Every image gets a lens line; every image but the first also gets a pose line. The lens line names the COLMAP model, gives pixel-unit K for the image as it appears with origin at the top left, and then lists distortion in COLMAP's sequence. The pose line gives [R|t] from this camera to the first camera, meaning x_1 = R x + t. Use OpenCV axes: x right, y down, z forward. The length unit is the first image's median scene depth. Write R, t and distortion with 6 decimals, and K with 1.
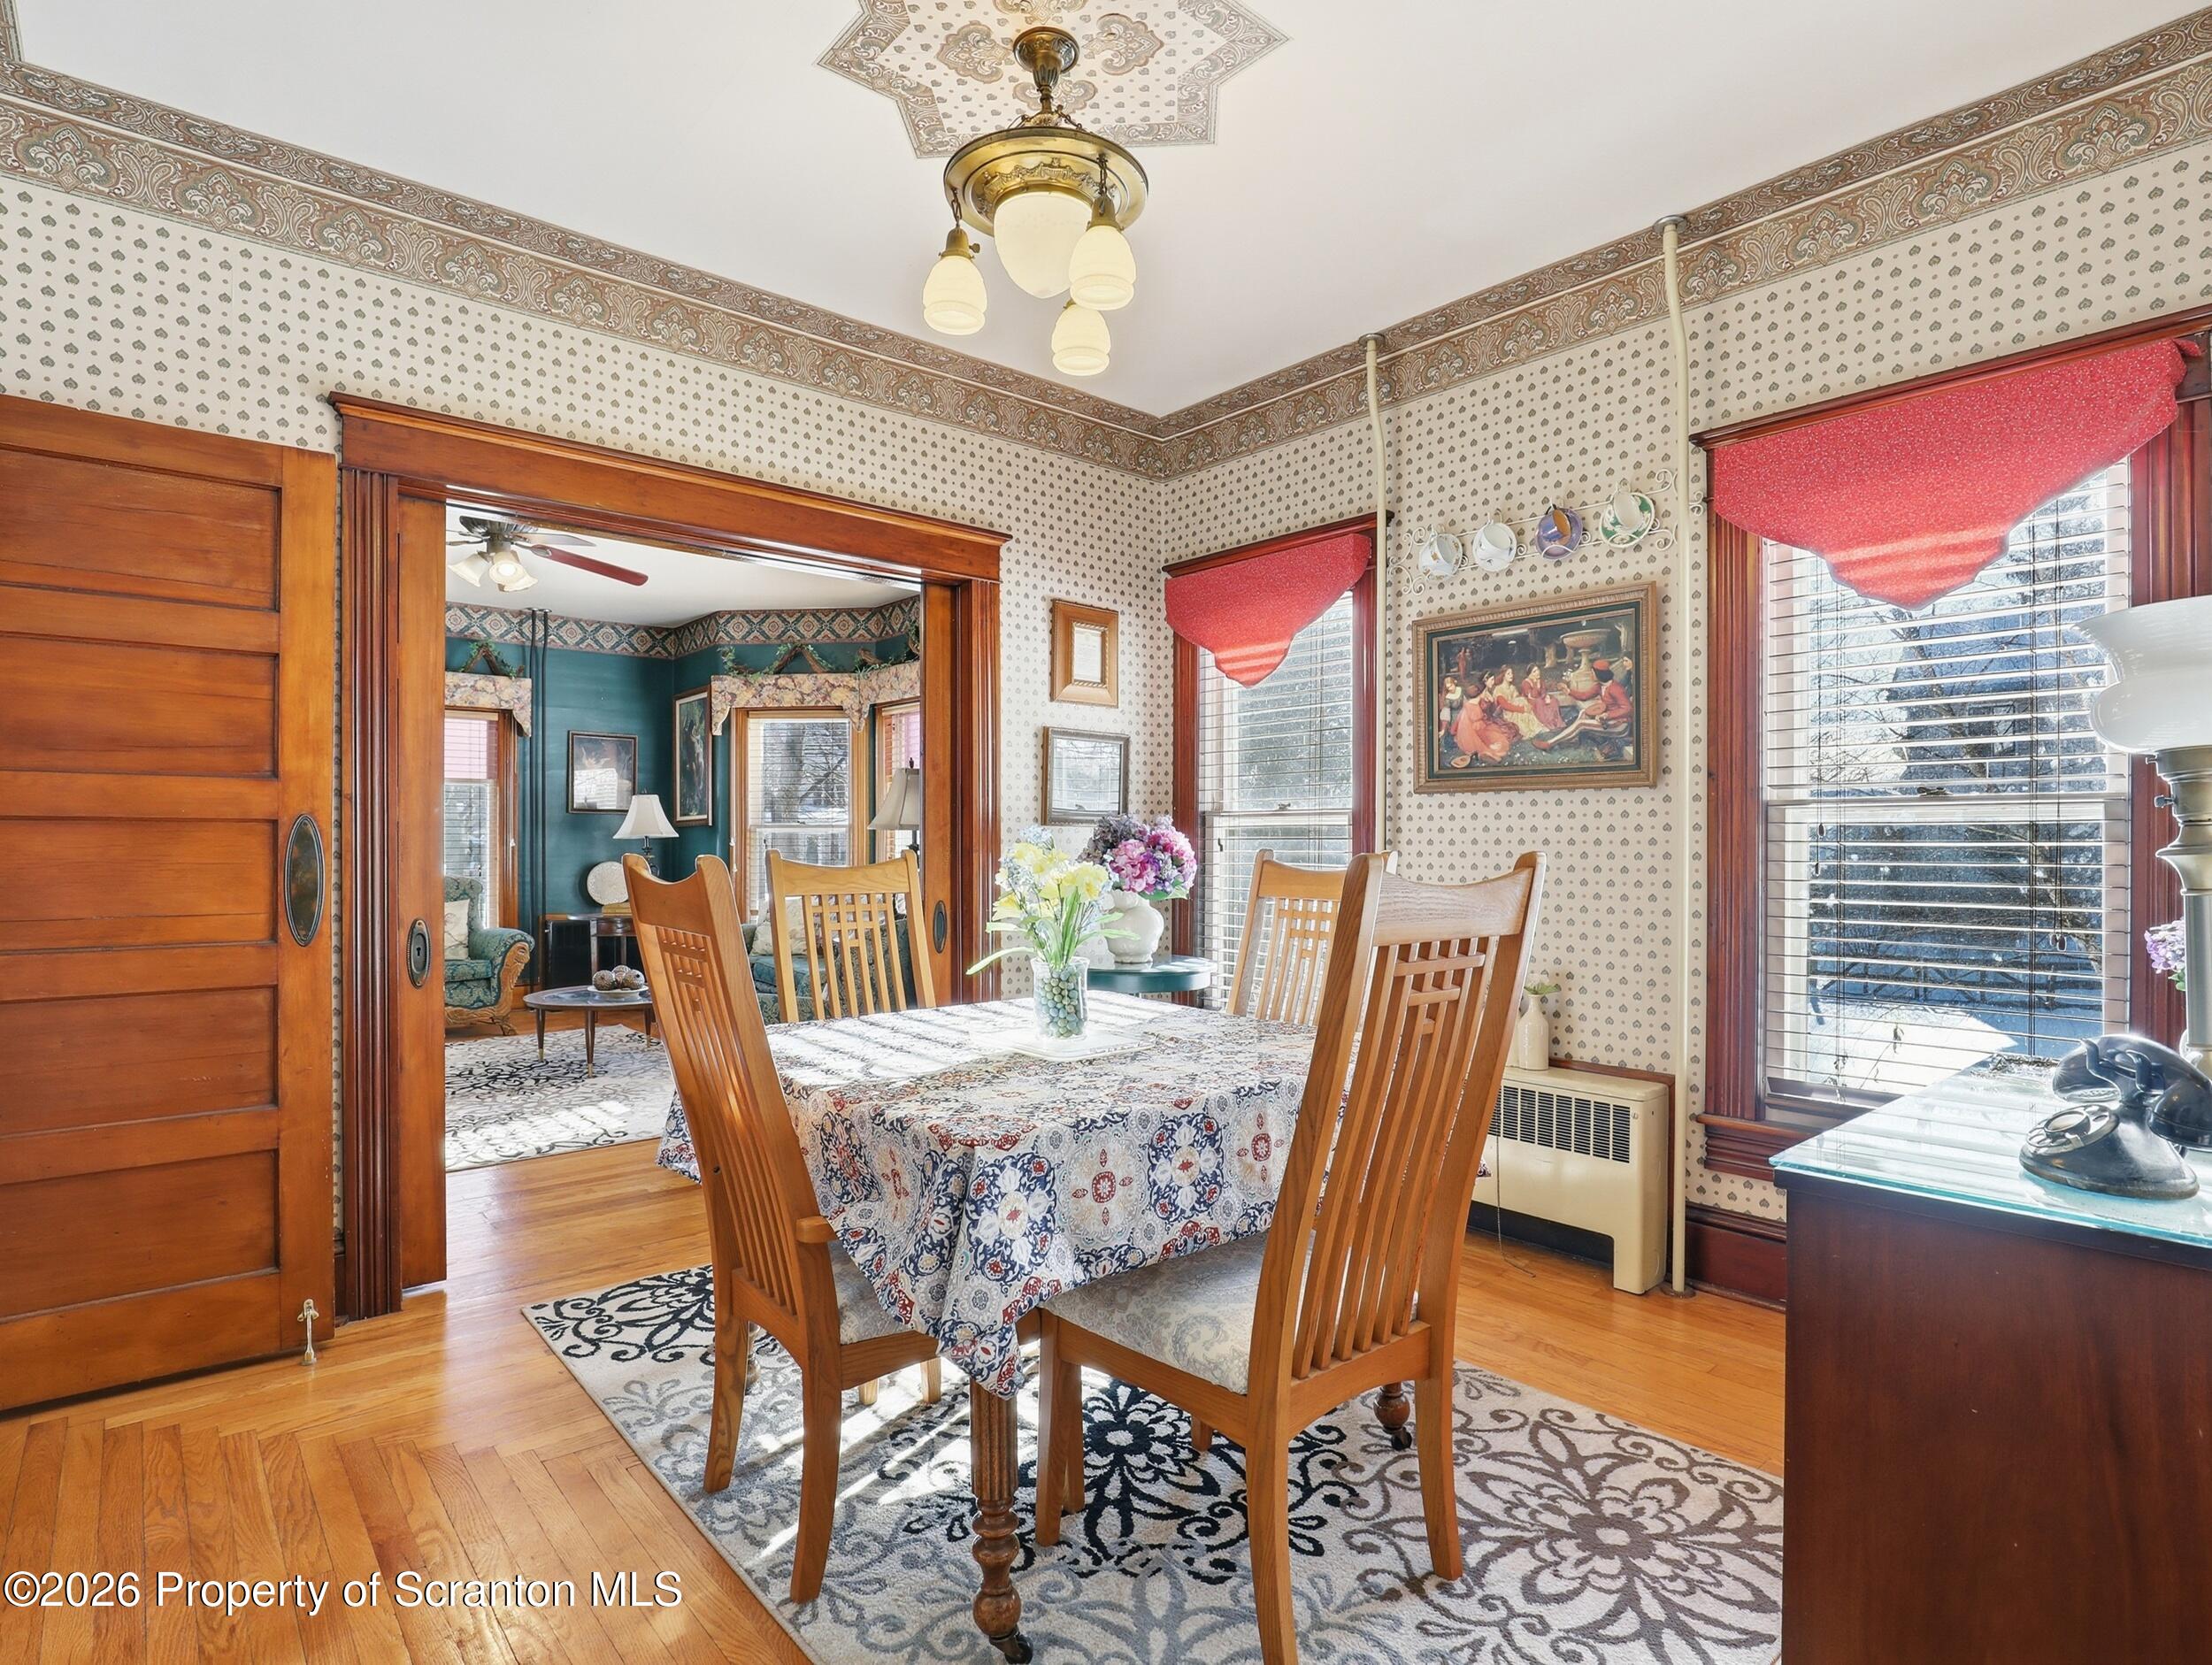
lens RADIAL K [[1203.4, 0, 1092.9], [0, 1203.4, 824.2], [0, 0, 1]] dist [-0.025583, -0.002277]
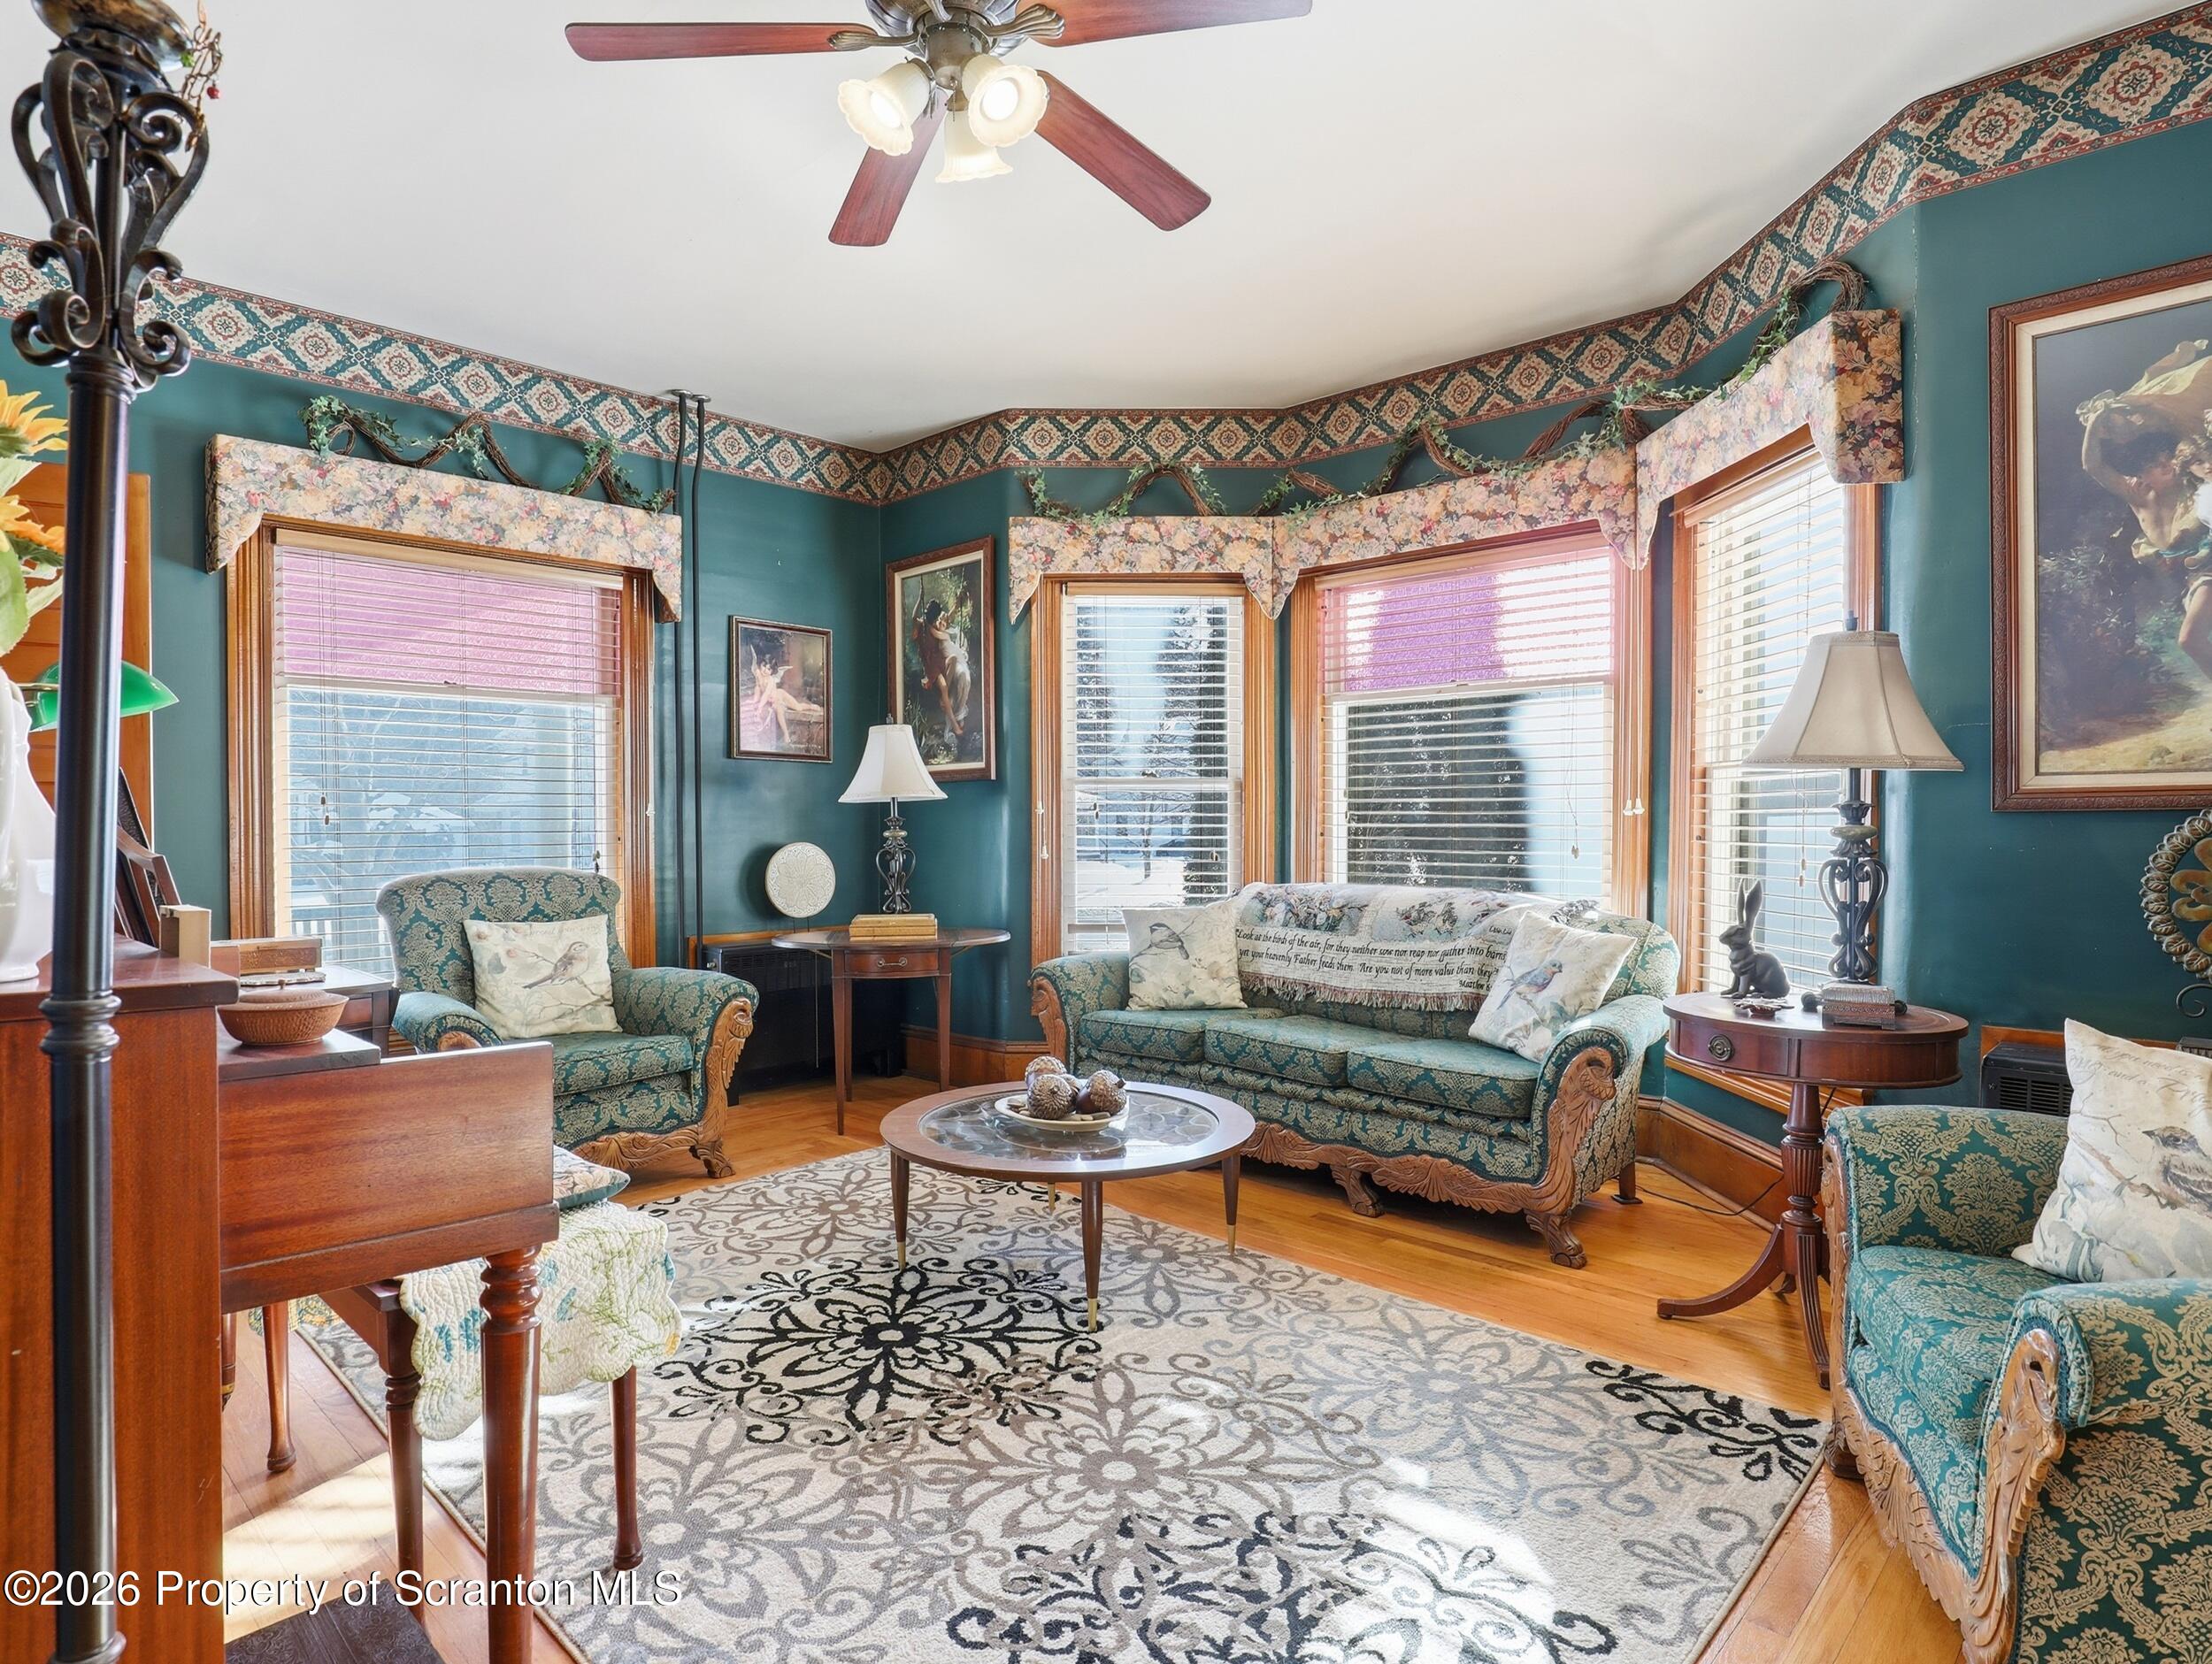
lens RADIAL K [[1208.7, 0, 1066.3], [0, 1208.7, 850.3], [0, 0, 1]] dist [-0.025790, 0.001864]
pose [[0.995690, -0.003342, 0.092683, -0.340973], [-0.000943, 0.998934, 0.046154, 0.008465], [-0.092739, -0.046043, 0.994625, 0.412425]]
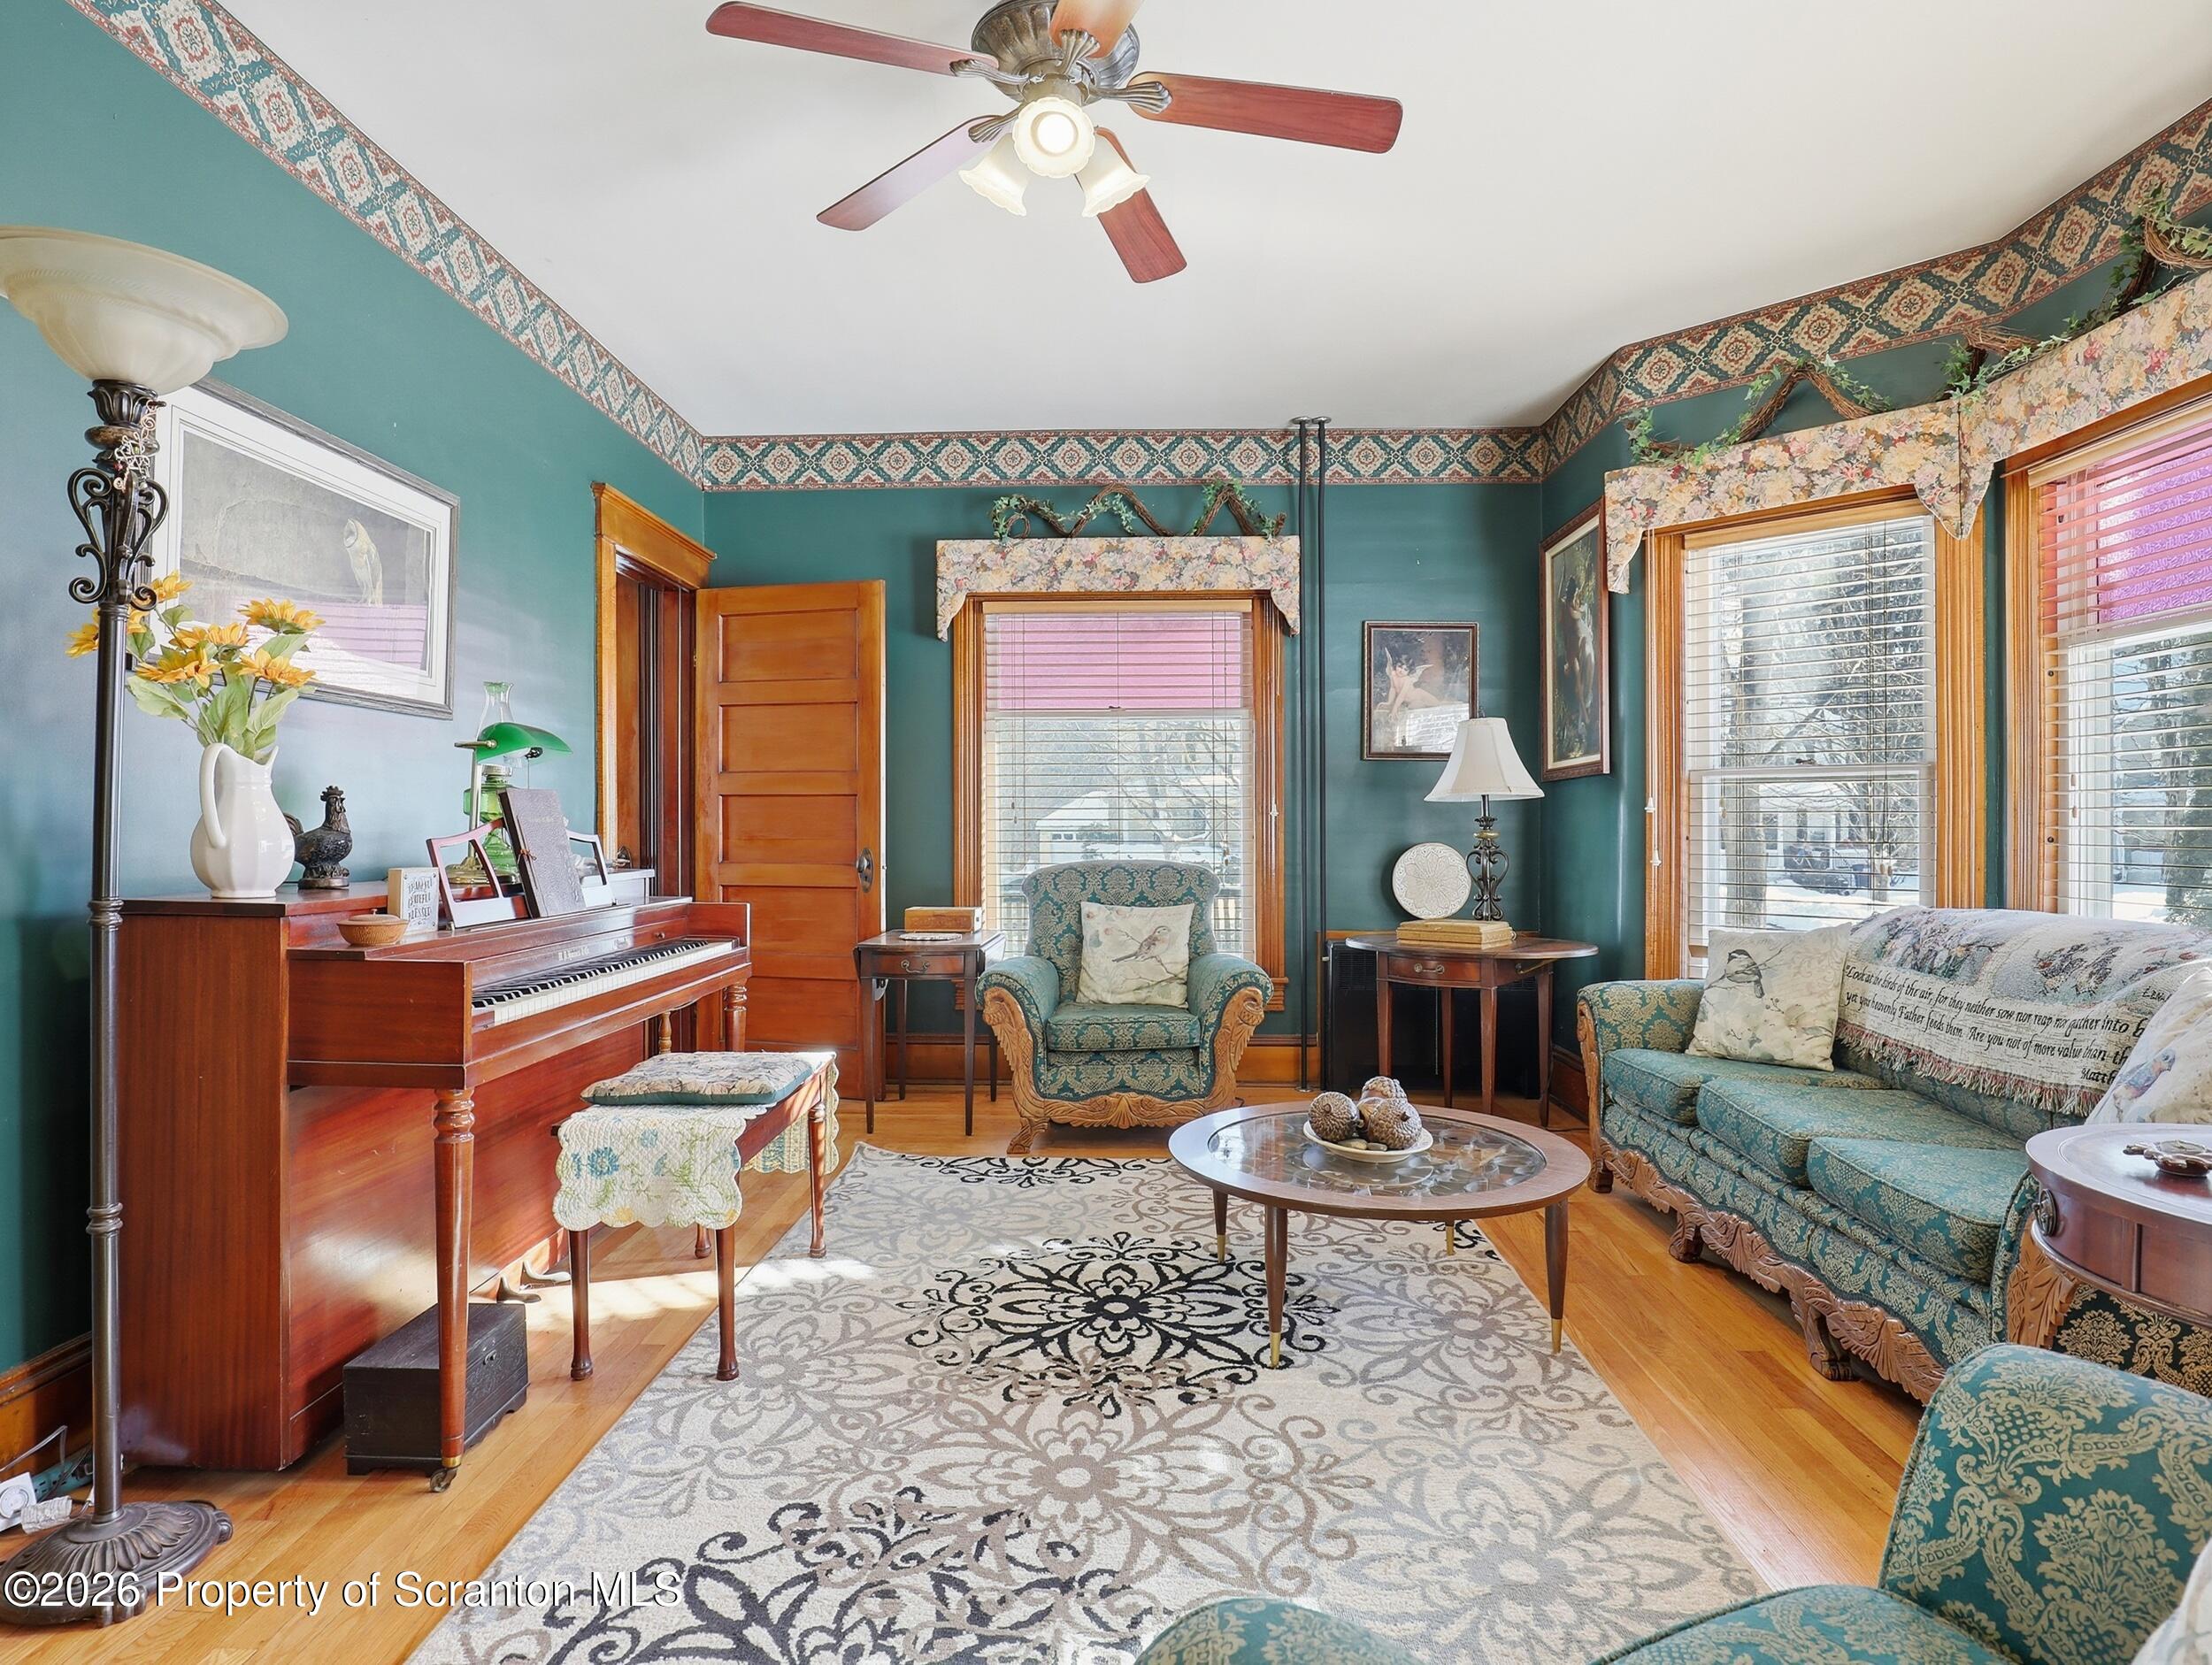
lens RADIAL K [[1208.7, 0, 1113.4], [0, 1208.7, 834.6], [0, 0, 1]] dist [-0.025790, 0.001864]
pose [[0.747831, 0.005691, -0.663865, -0.136184], [0.014741, 0.999574, 0.025174, 0.011291], [0.663726, -0.028612, 0.747429, 0.480075]]
